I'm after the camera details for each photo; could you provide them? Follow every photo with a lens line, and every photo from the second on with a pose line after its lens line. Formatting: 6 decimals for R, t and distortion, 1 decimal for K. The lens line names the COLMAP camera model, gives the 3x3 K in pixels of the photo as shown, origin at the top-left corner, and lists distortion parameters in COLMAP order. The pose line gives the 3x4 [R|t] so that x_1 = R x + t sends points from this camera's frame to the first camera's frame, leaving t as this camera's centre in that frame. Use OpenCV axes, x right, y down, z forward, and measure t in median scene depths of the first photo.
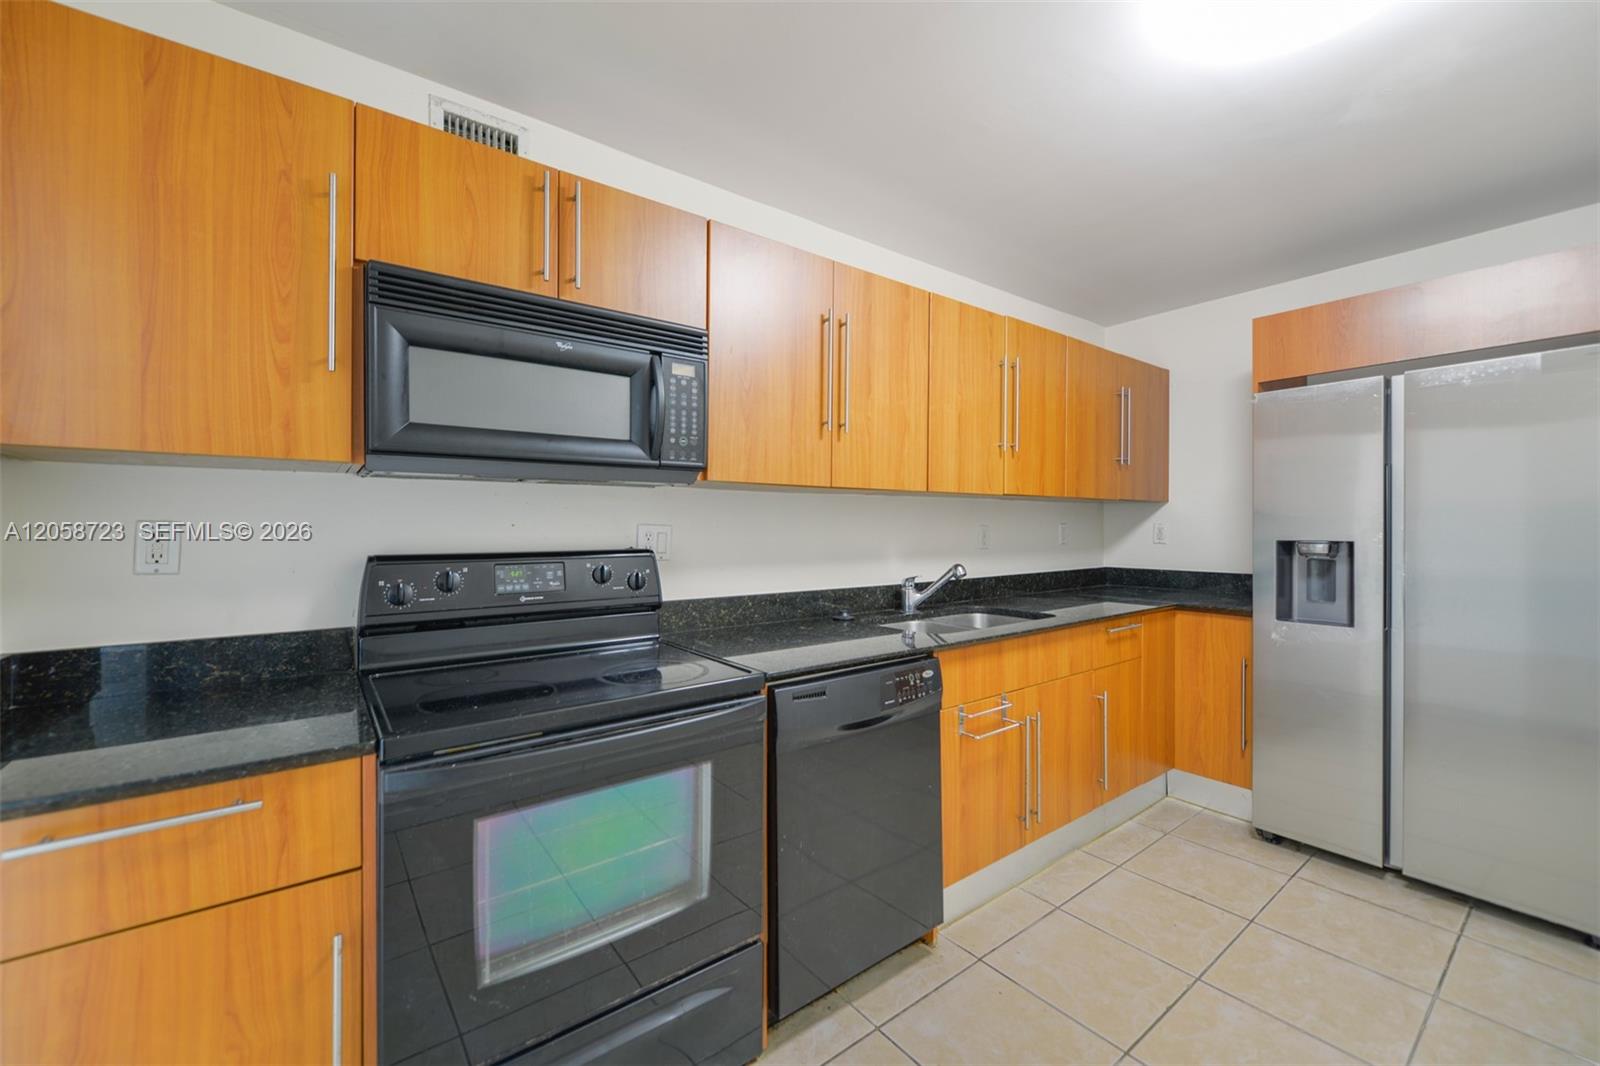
lens RADIAL K [[643.8, 0, 787.2], [0, 643.8, 529.4], [0, 0, 1]] dist [0.007671, -0.001507]
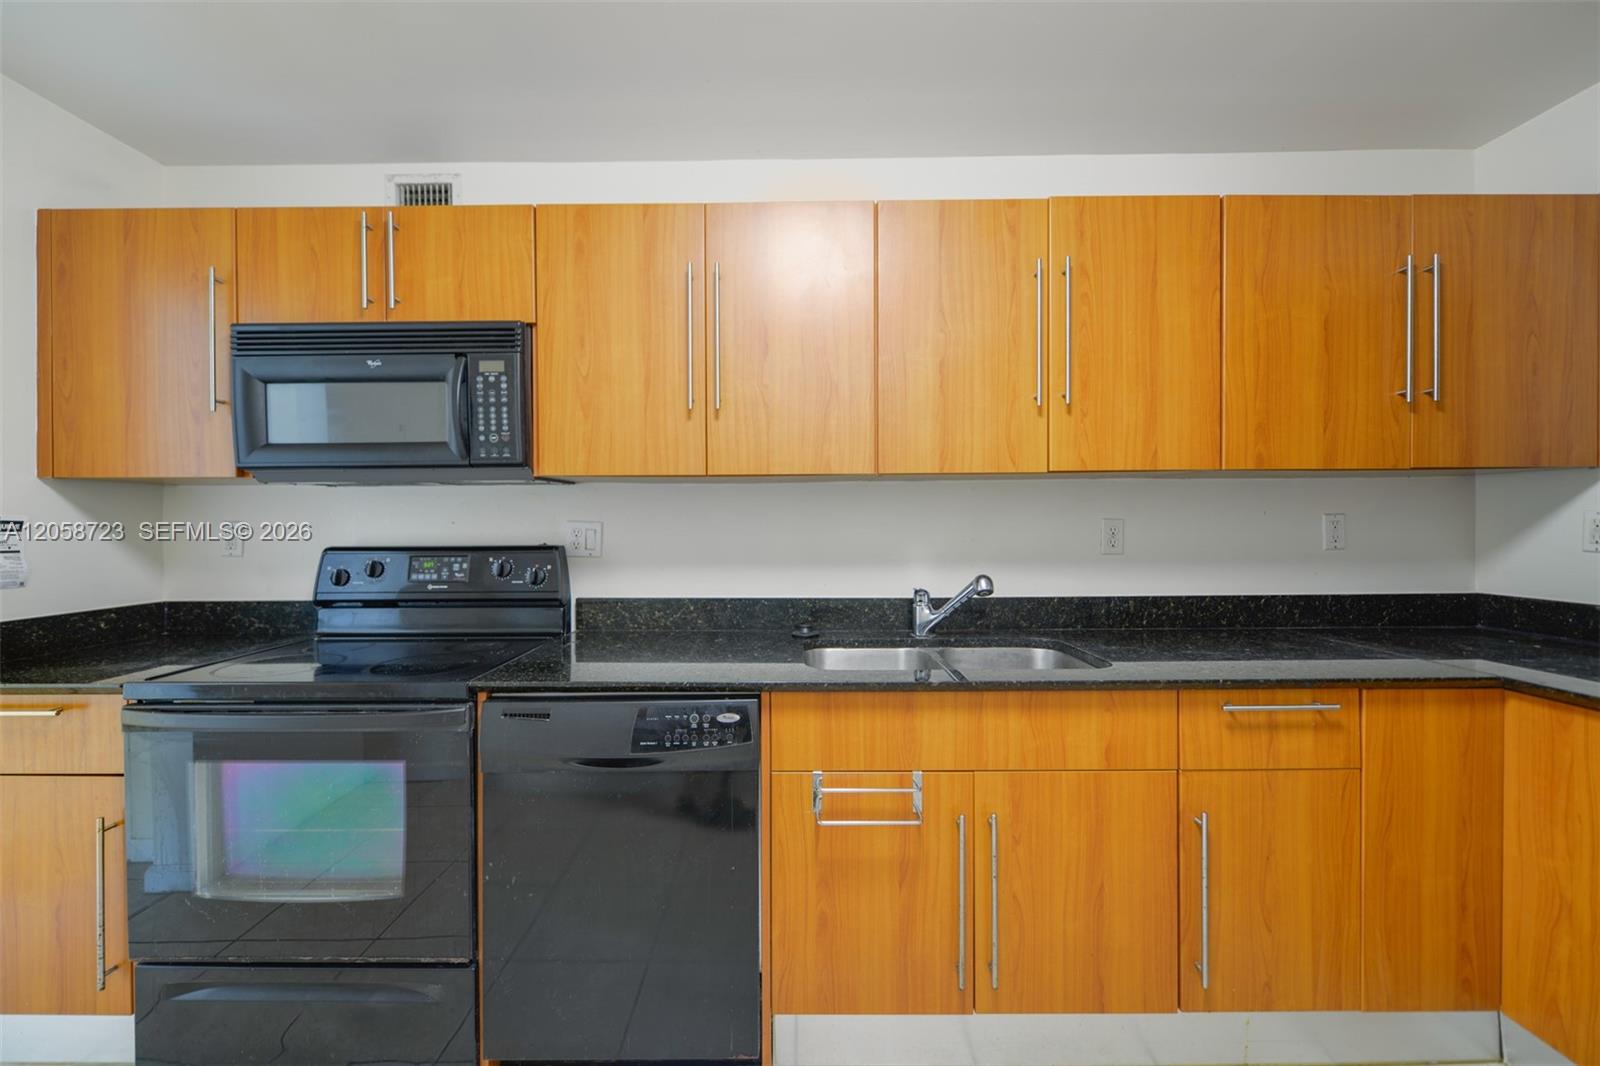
lens RADIAL K [[643.8, 0, 785.8], [0, 643.8, 524.7], [0, 0, 1]] dist [0.007671, -0.001507]
pose [[0.791621, -0.000991, -0.611012, 0.636731], [0.002424, 0.999996, 0.001519, -0.002502], [0.611008, -0.002683, 0.791620, 0.384092]]
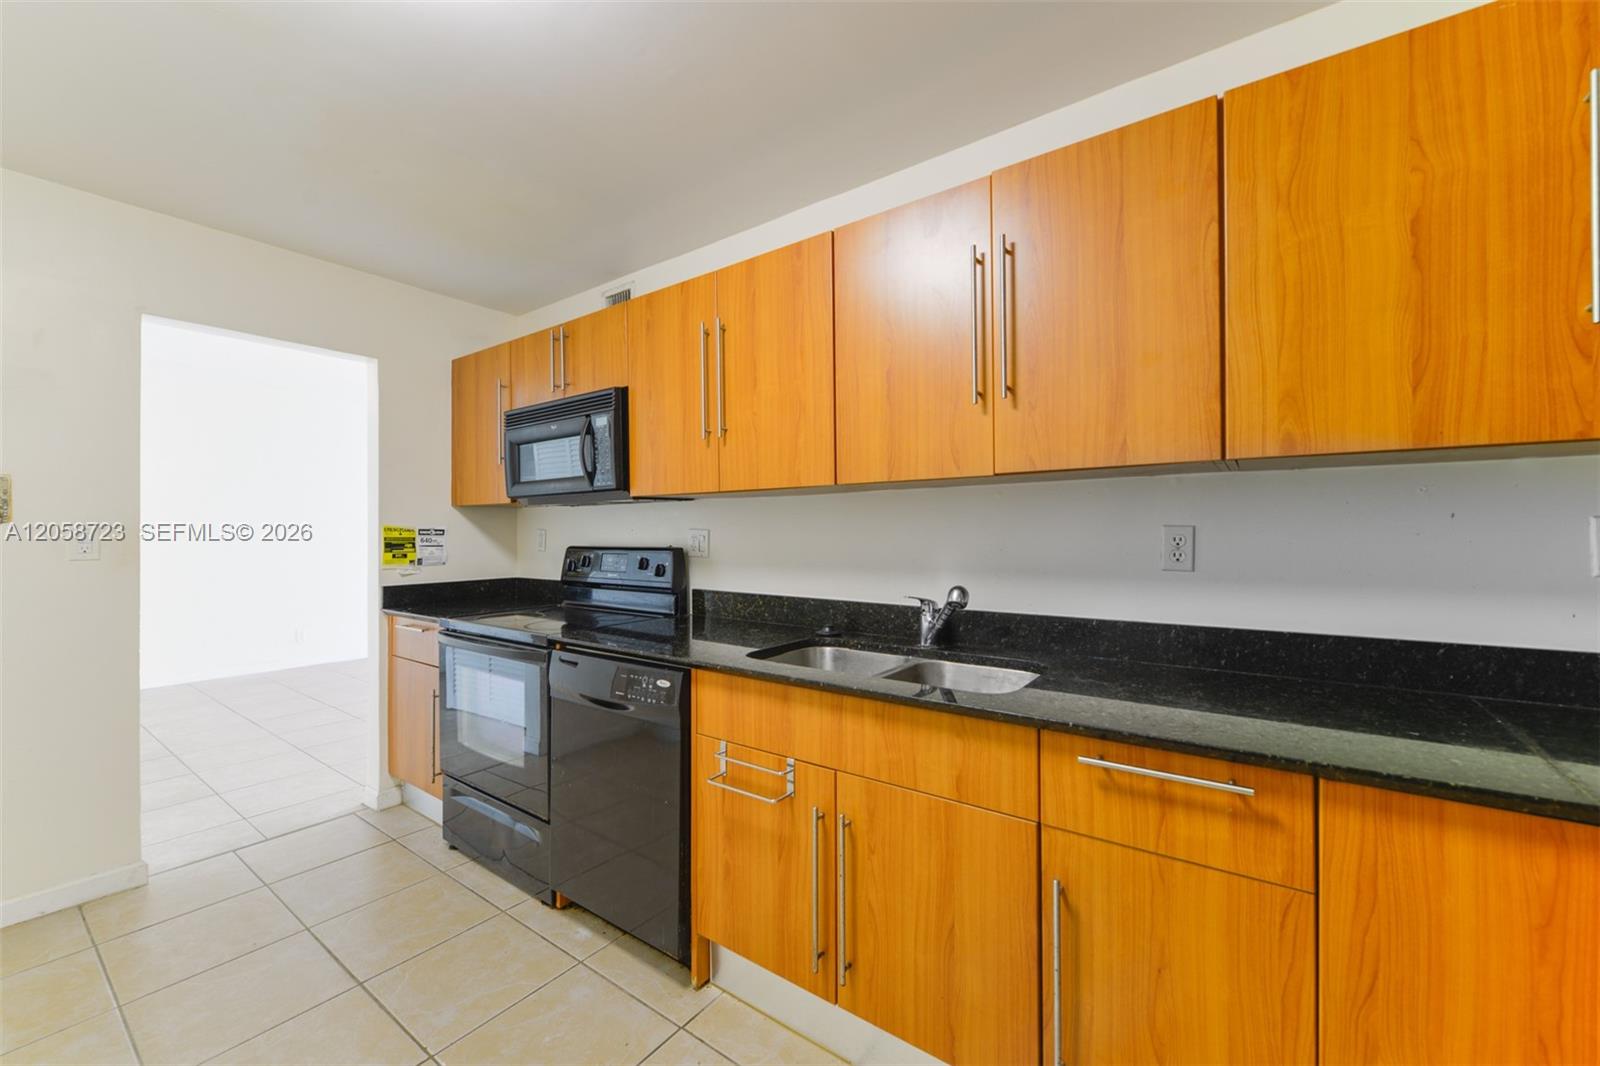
lens RADIAL K [[643.8, 0, 777.7], [0, 643.8, 525.5], [0, 0, 1]] dist [0.007671, -0.001507]
pose [[0.261519, -0.007170, -0.965172, 1.038109], [0.002530, 0.999974, -0.006743, -0.004743], [0.965195, -0.000678, 0.261530, 0.791064]]
